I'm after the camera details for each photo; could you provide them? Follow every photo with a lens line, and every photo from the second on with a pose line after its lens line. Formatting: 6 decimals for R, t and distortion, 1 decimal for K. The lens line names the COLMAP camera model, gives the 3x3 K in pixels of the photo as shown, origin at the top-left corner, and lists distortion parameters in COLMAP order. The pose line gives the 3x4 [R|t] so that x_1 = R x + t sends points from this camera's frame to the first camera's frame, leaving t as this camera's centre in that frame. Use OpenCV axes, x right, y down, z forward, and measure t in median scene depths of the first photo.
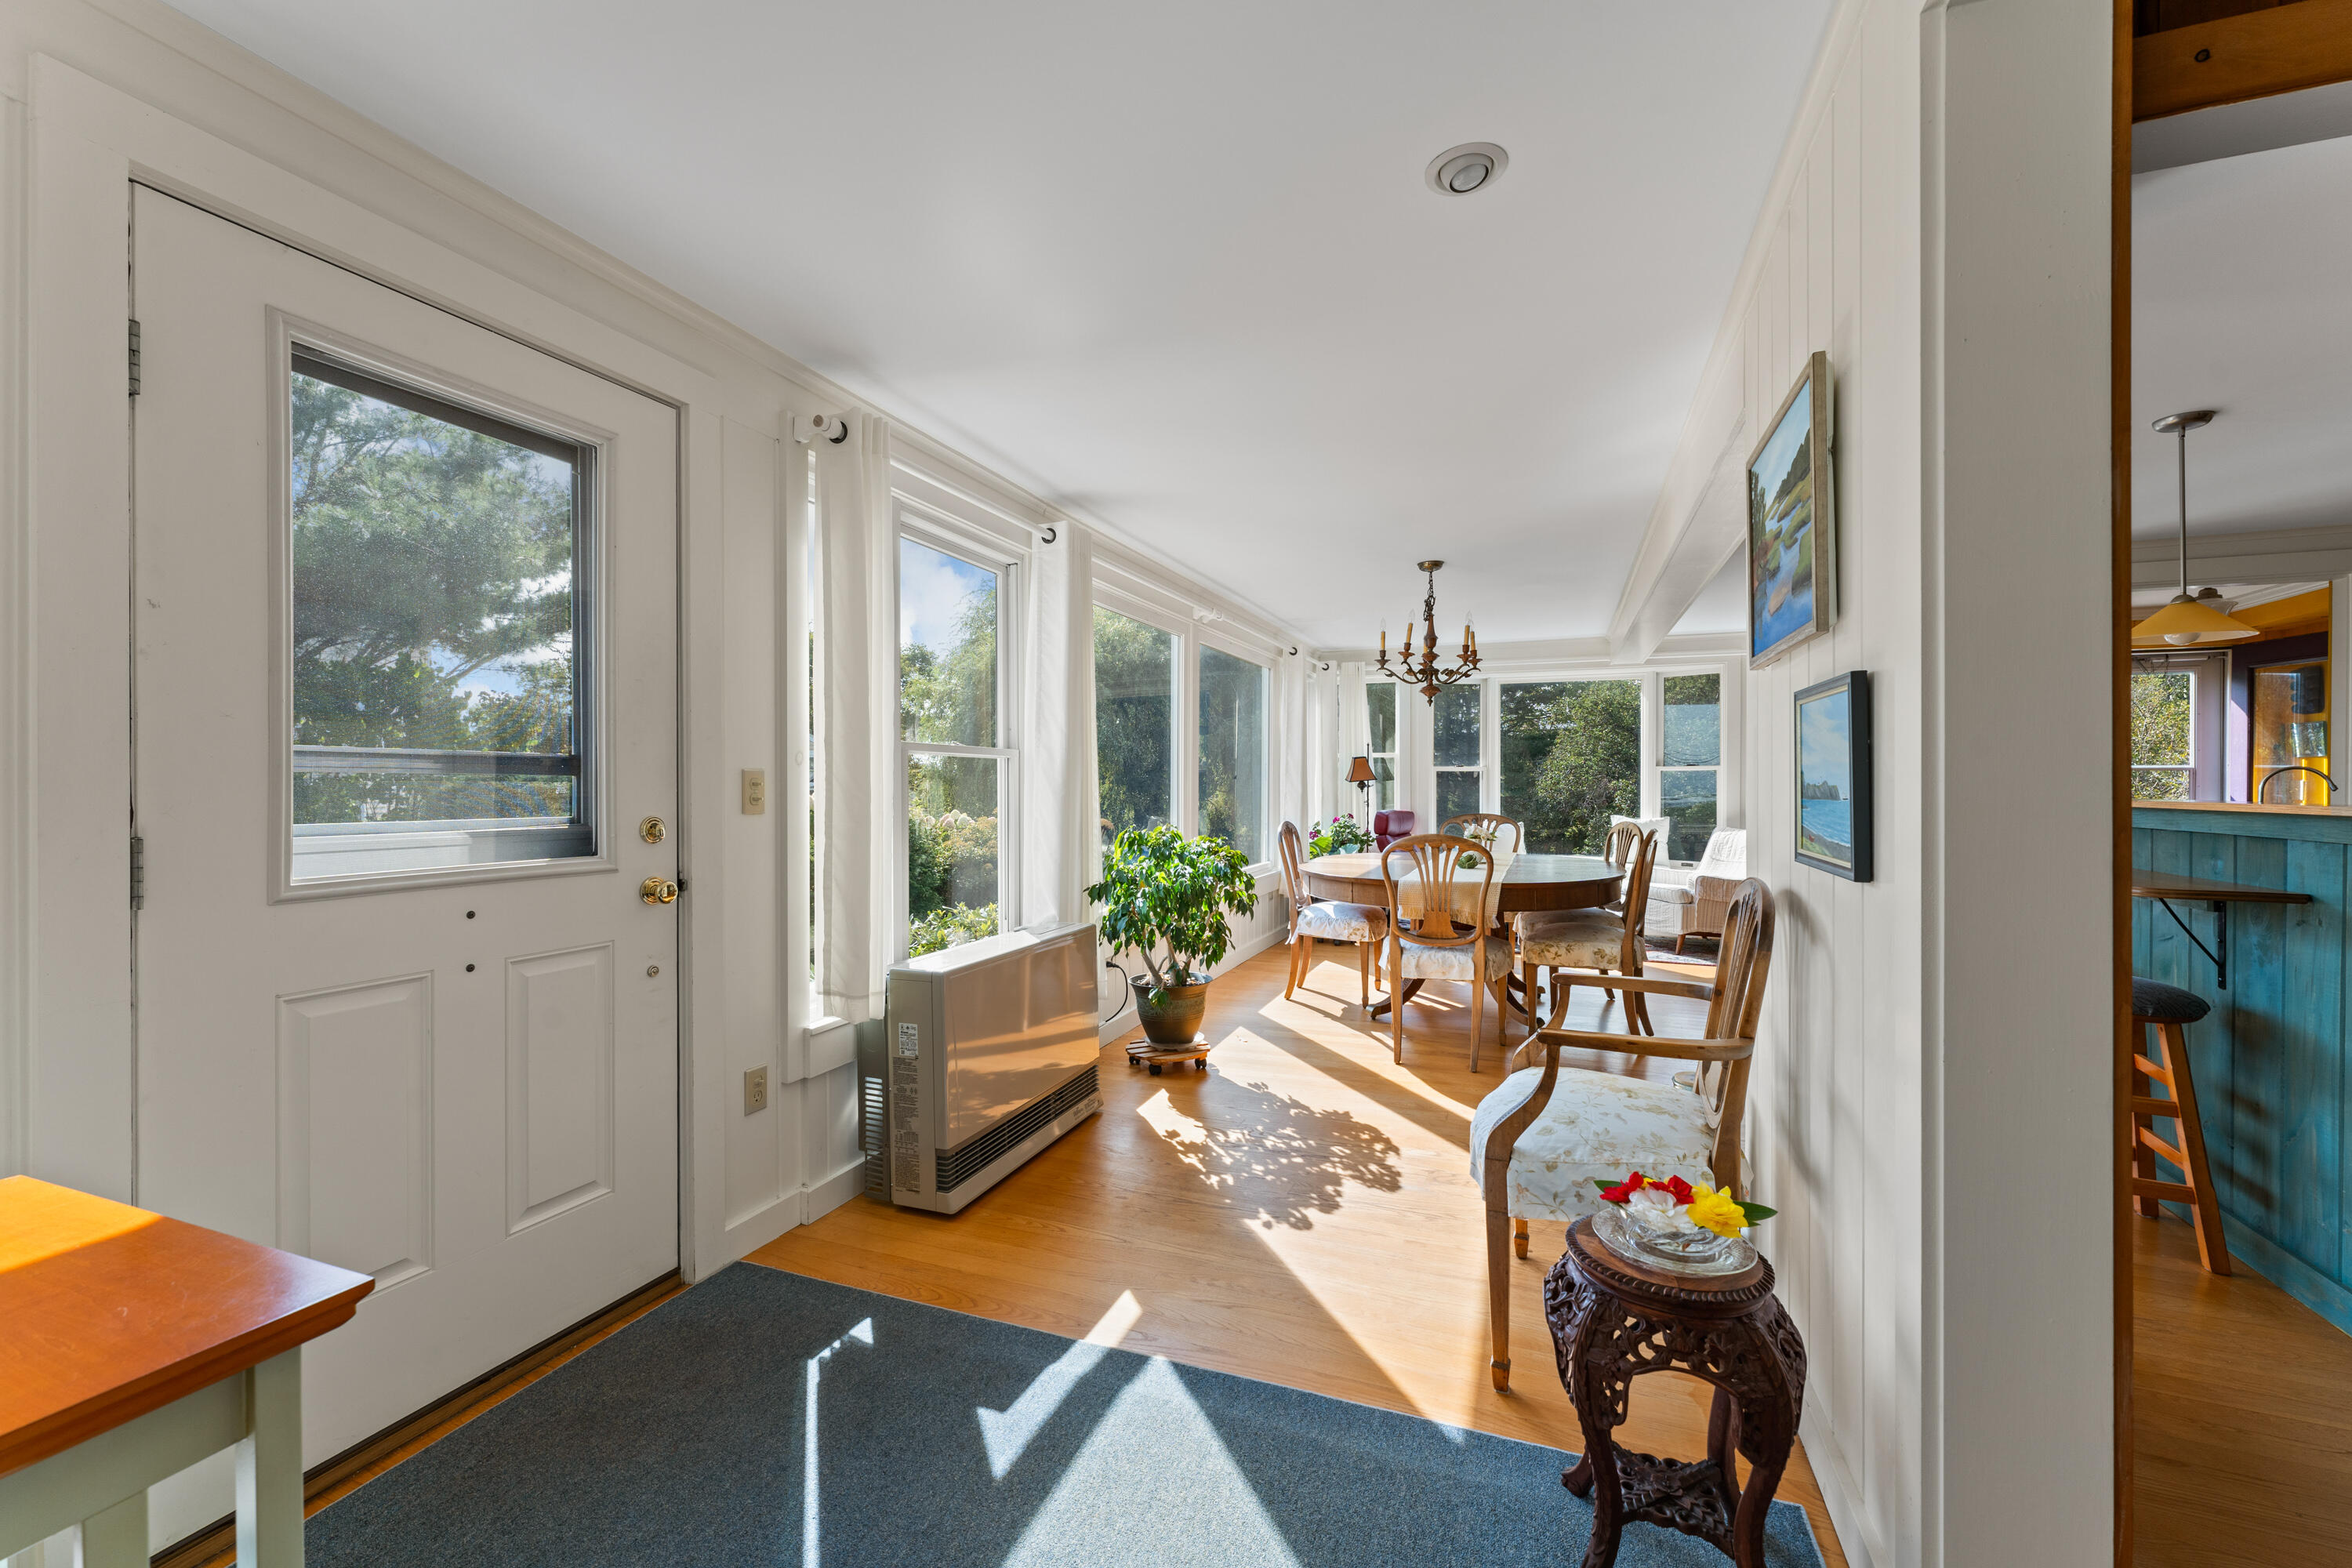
lens RADIAL K [[958.9, 0, 1160.5], [0, 958.9, 785.5], [0, 0, 1]] dist [-0.002812, 0.000647]
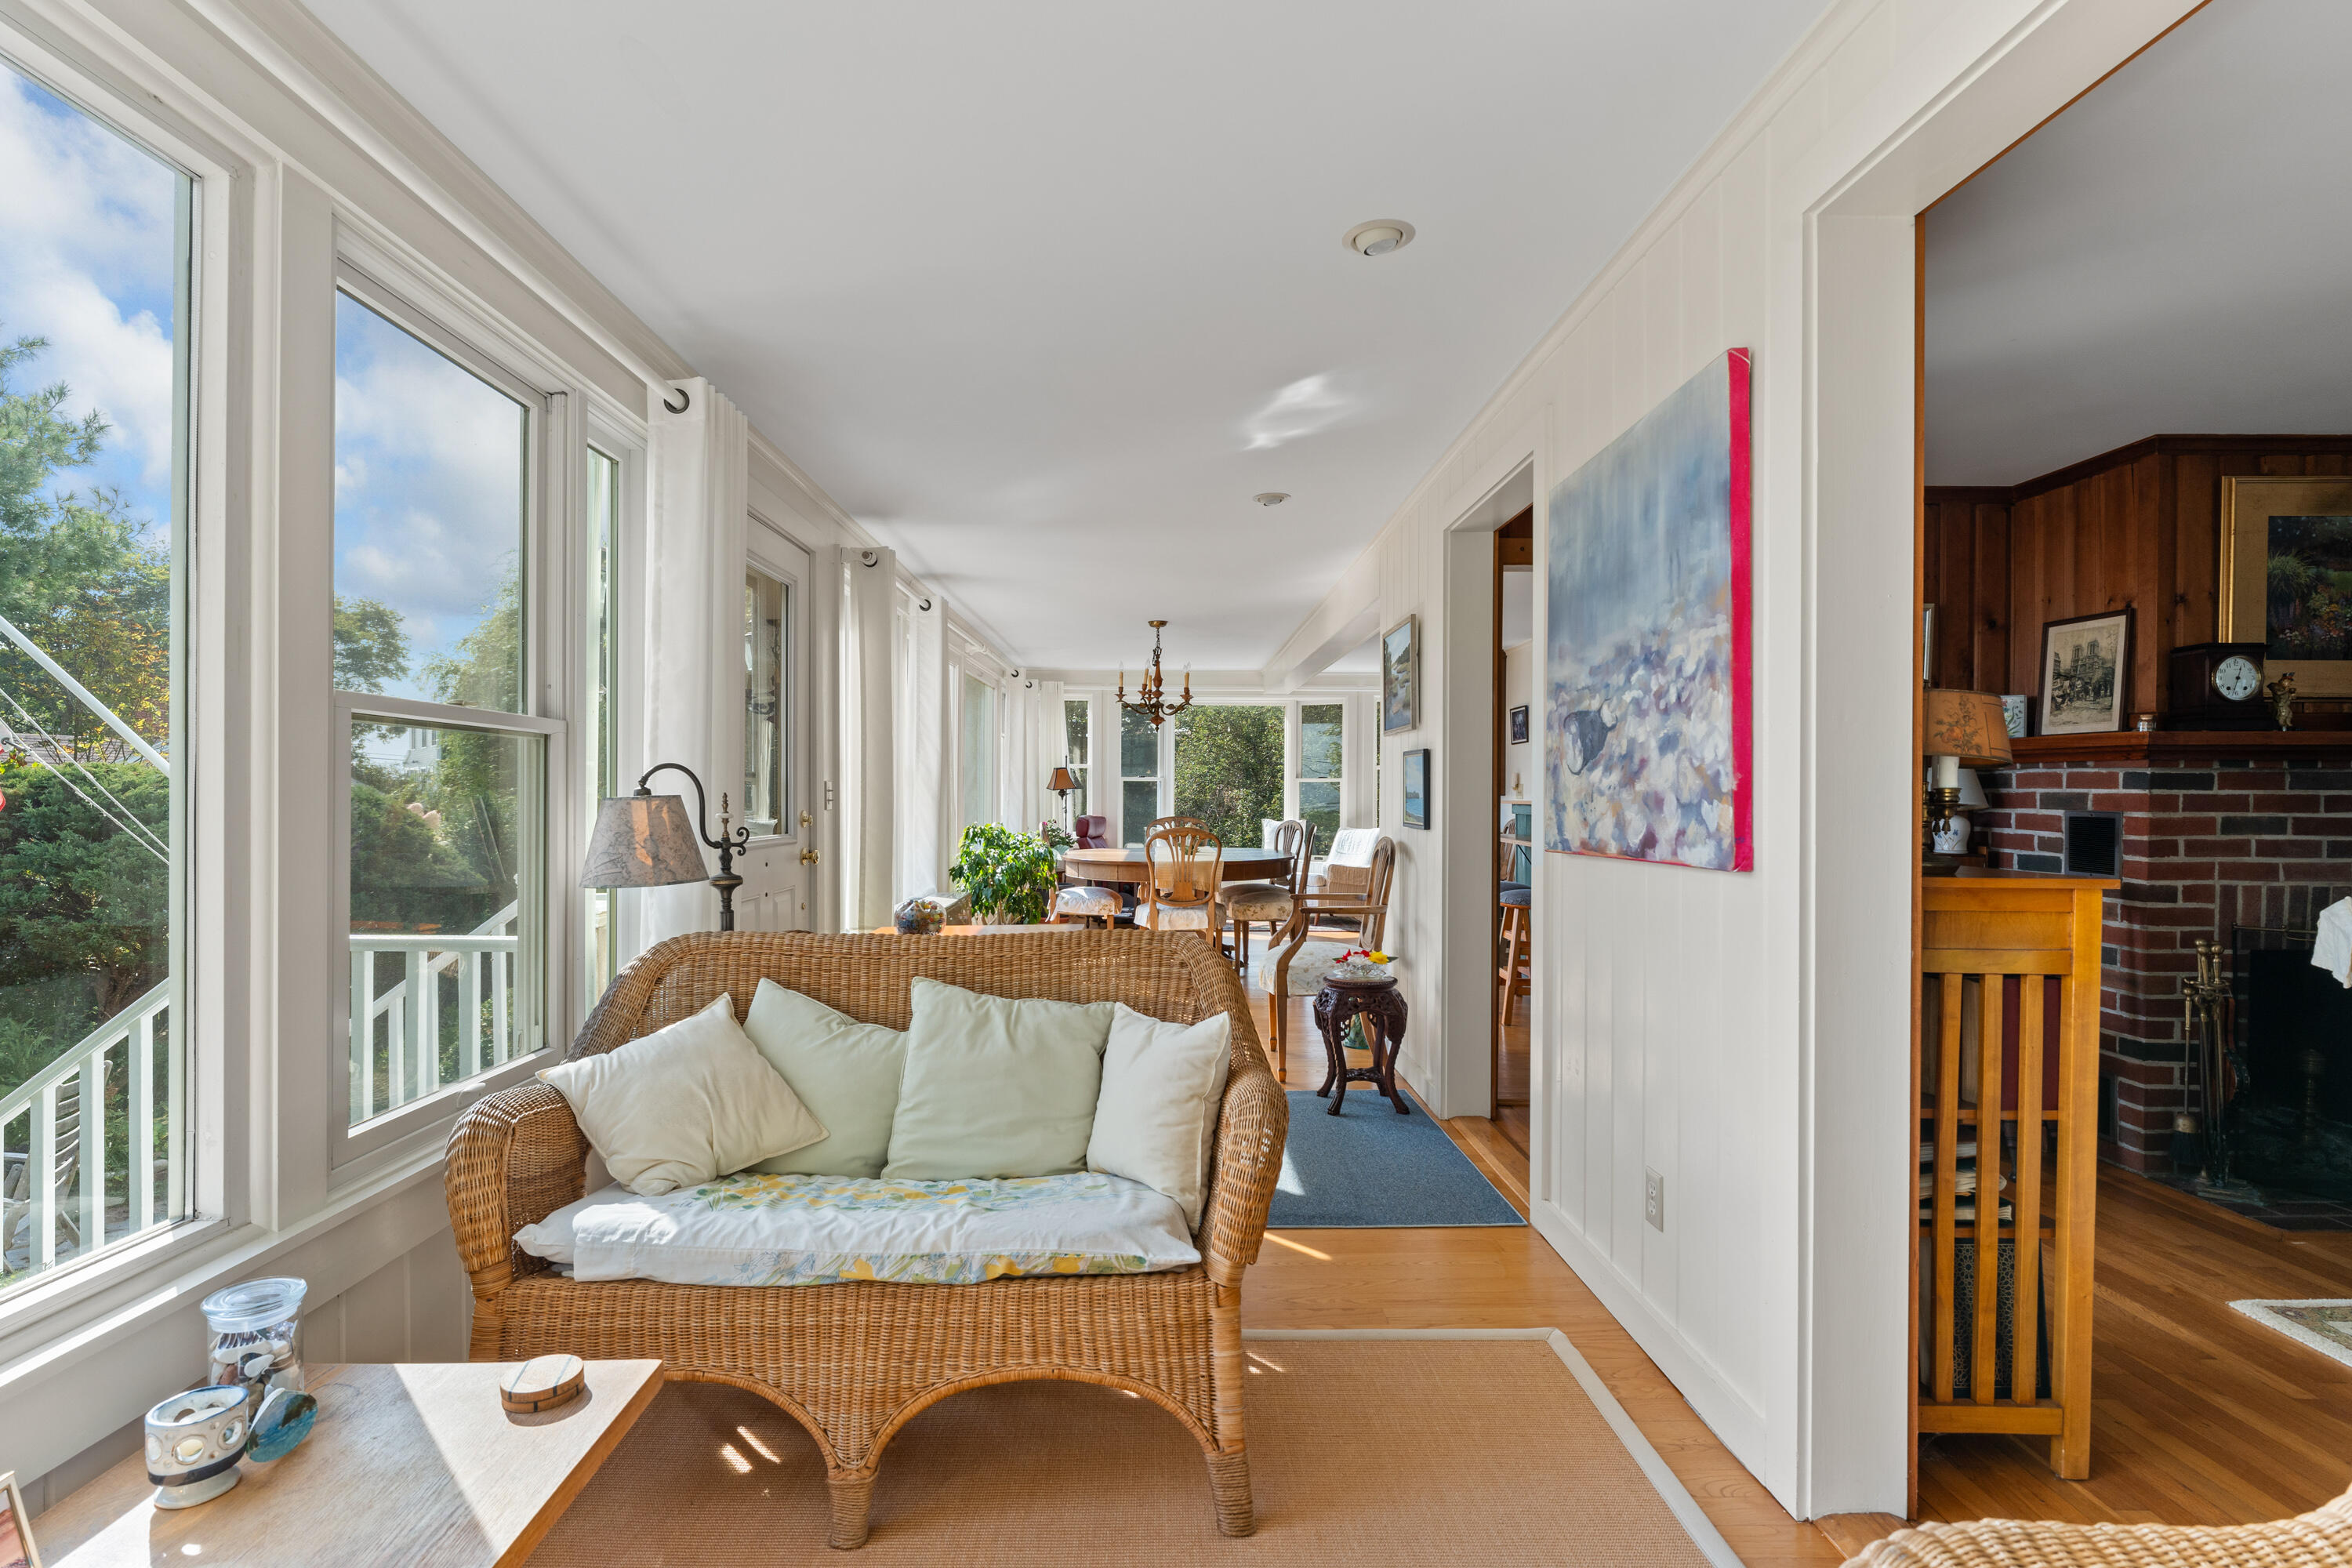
lens RADIAL K [[1130.9, 0, 1157.5], [0, 1130.9, 802.4], [0, 0, 1]] dist [-0.002096, -0.000259]
pose [[0.927119, -0.000634, 0.374768, -0.294172], [-0.002299, 0.999970, 0.007380, 0.001209], [-0.374761, -0.007704, 0.927089, -0.422524]]
